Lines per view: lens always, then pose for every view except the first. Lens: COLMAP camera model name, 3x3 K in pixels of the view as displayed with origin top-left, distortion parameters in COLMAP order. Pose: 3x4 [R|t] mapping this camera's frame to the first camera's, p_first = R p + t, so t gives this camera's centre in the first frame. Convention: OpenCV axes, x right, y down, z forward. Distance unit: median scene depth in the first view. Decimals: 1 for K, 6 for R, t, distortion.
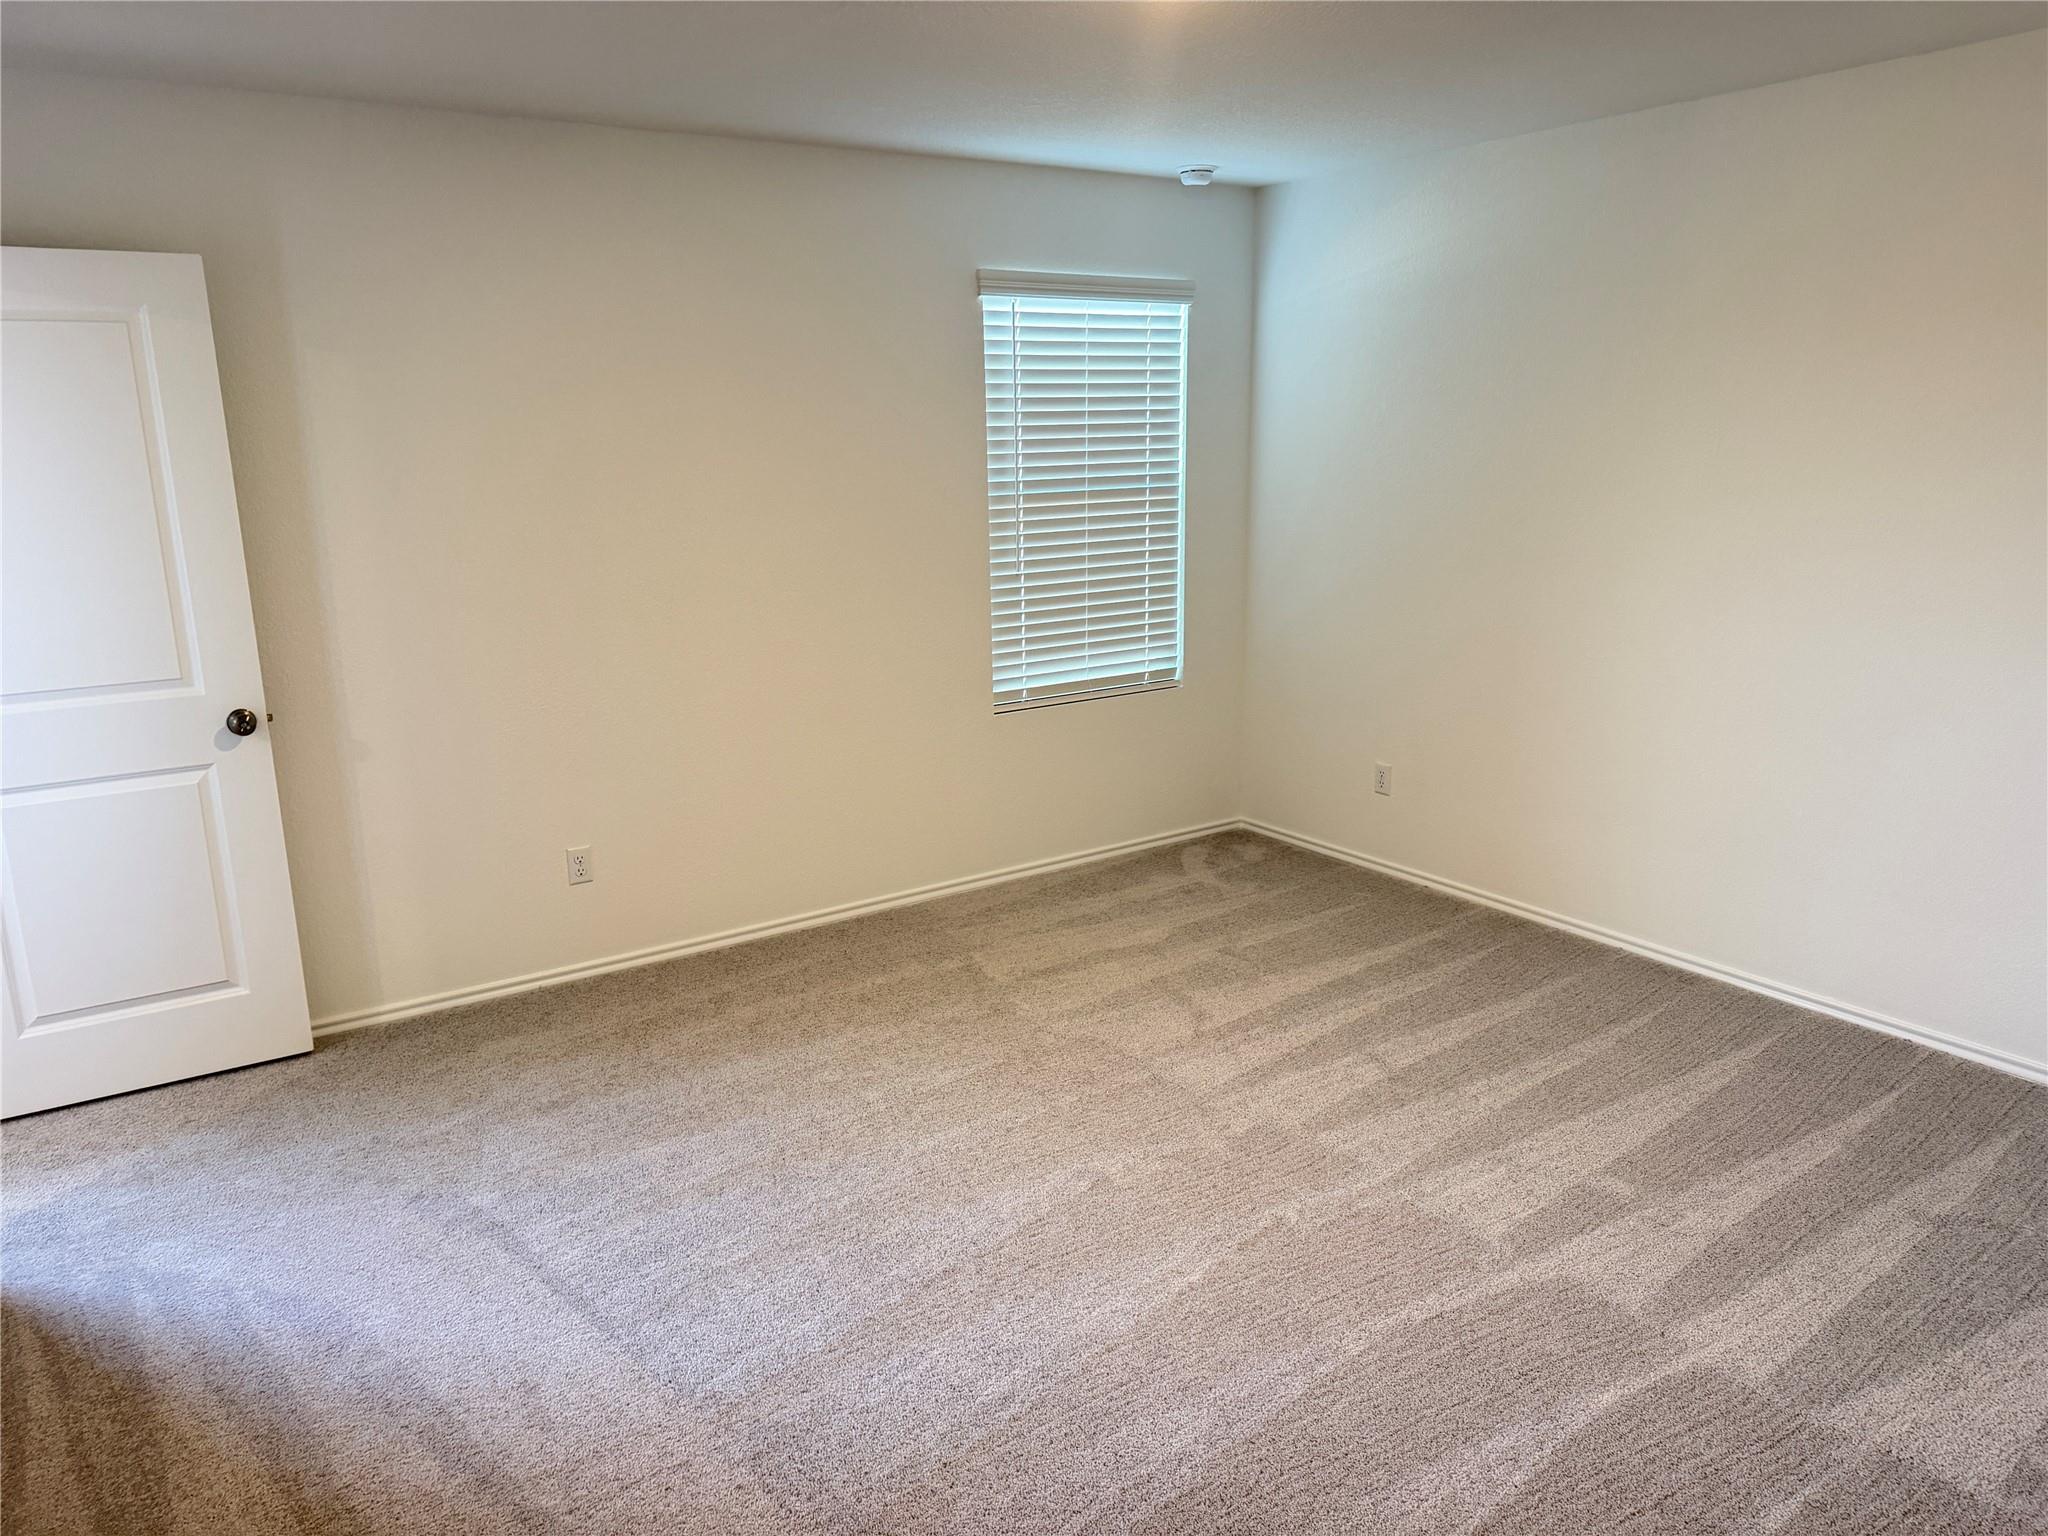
lens RADIAL K [[1452.5, 0, 1021.3], [0, 1452.5, 770.8], [0, 0, 1]] dist [0.032016, -0.004612]
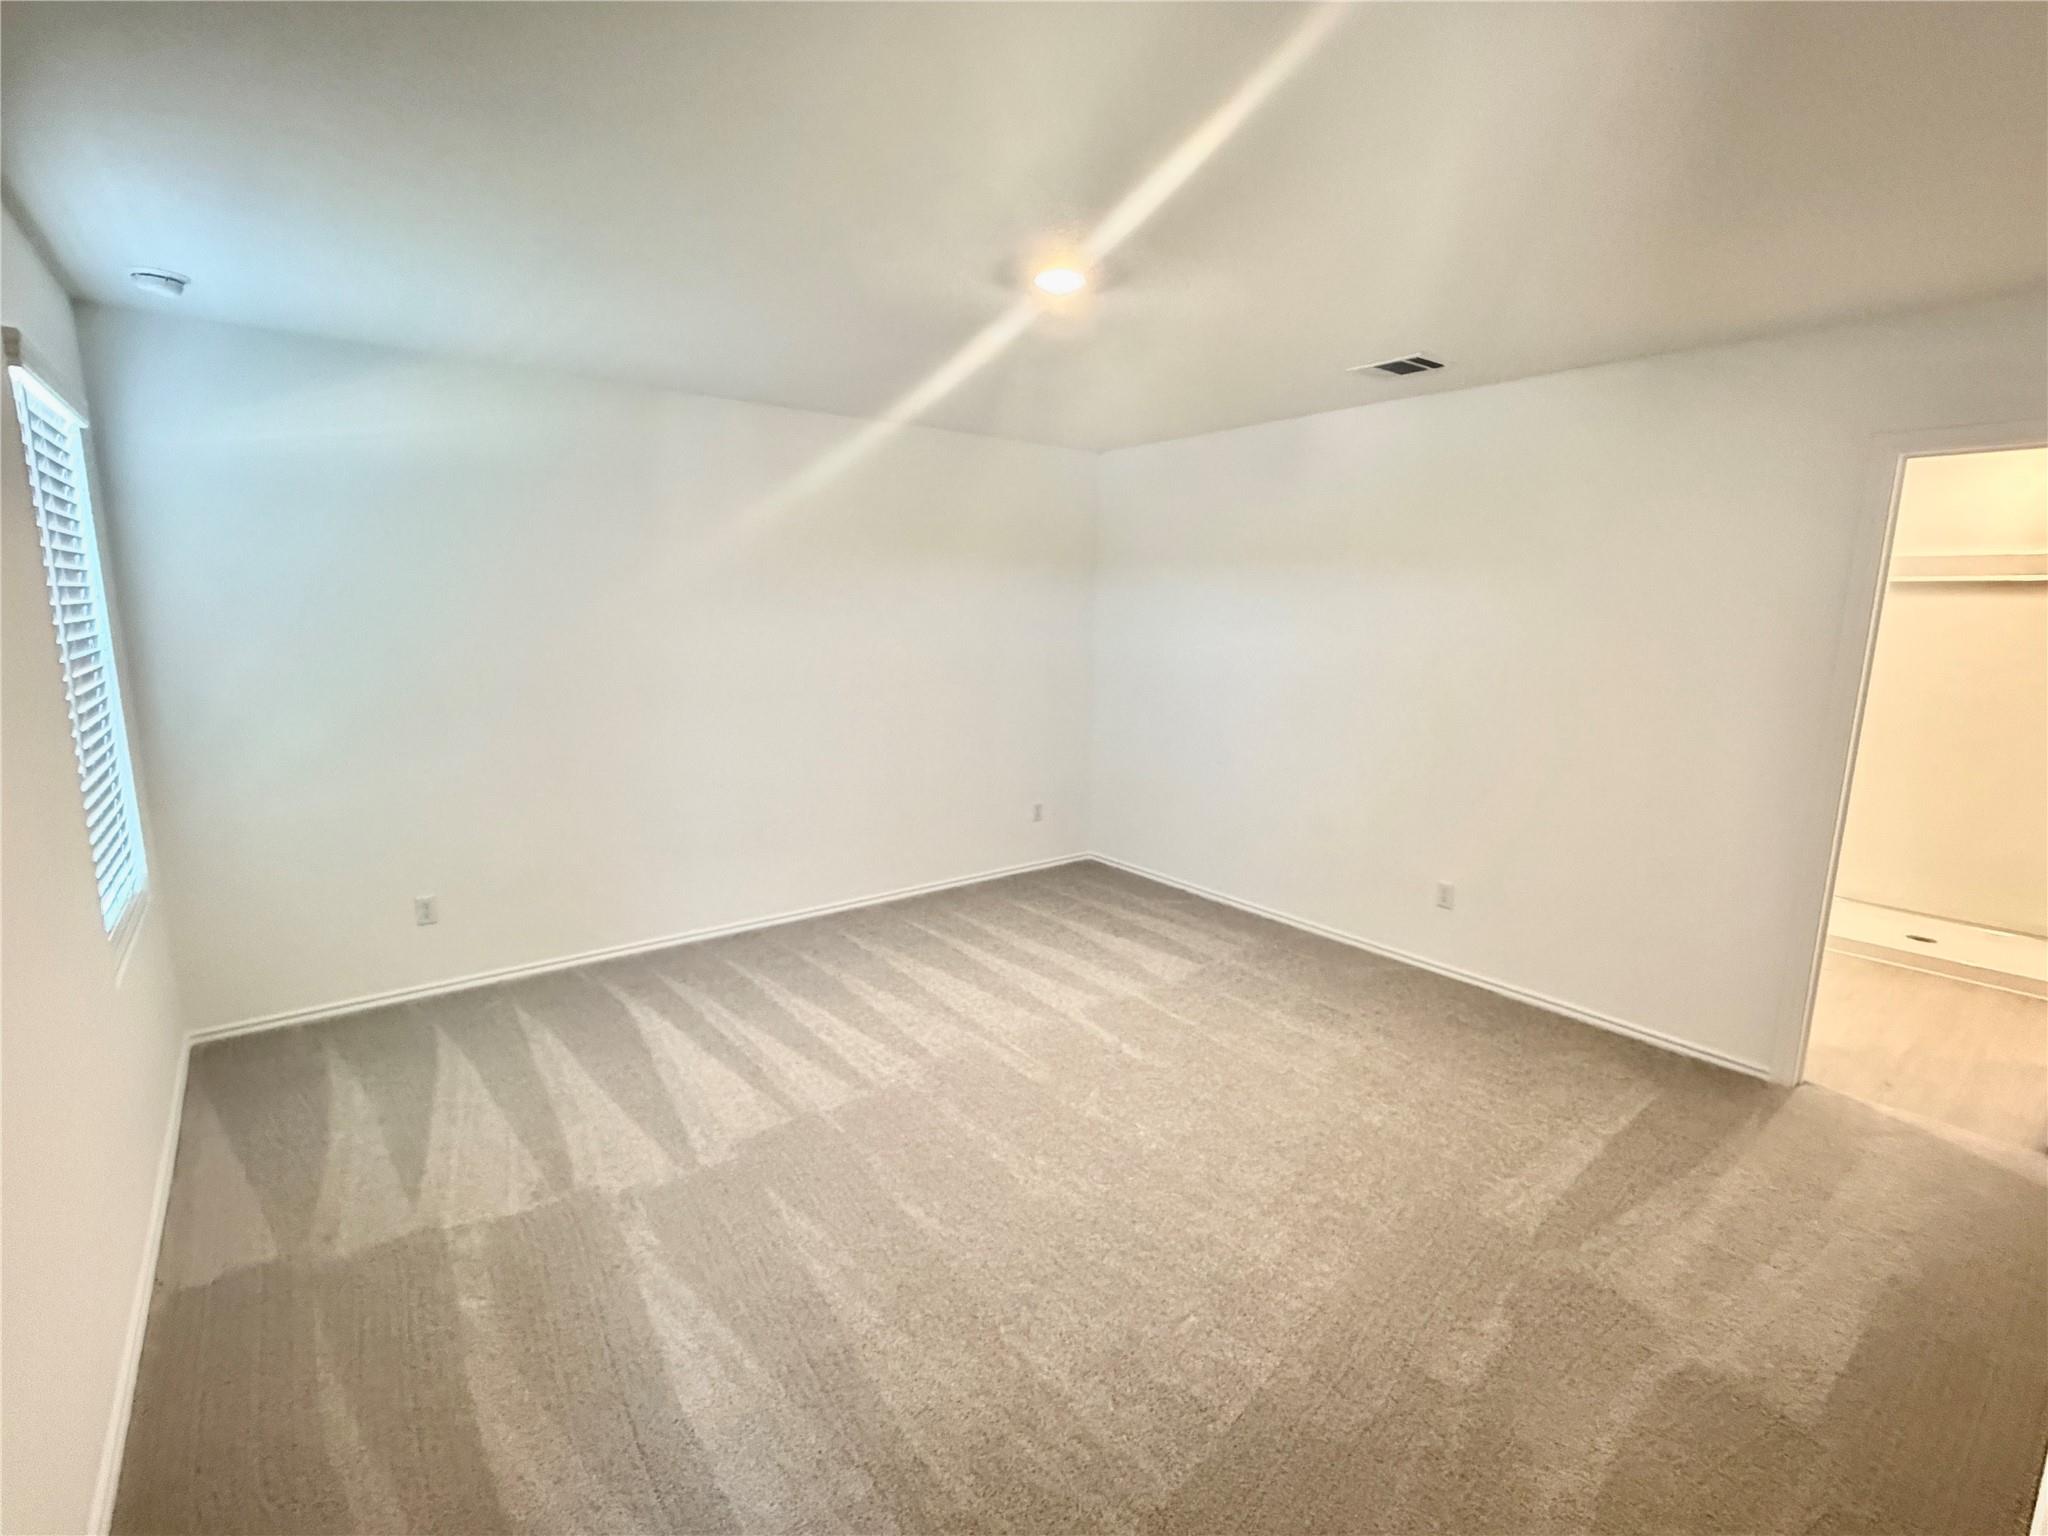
lens RADIAL K [[935.0, 0, 1028.2], [0, 935.0, 775.3], [0, 0, 1]] dist [0.005510, -0.001631]
pose [[-0.067442, -0.151282, 0.986187, -0.637396], [0.223965, 0.960917, 0.162722, -0.145332], [-0.972261, 0.231846, -0.030924, 0.765143]]
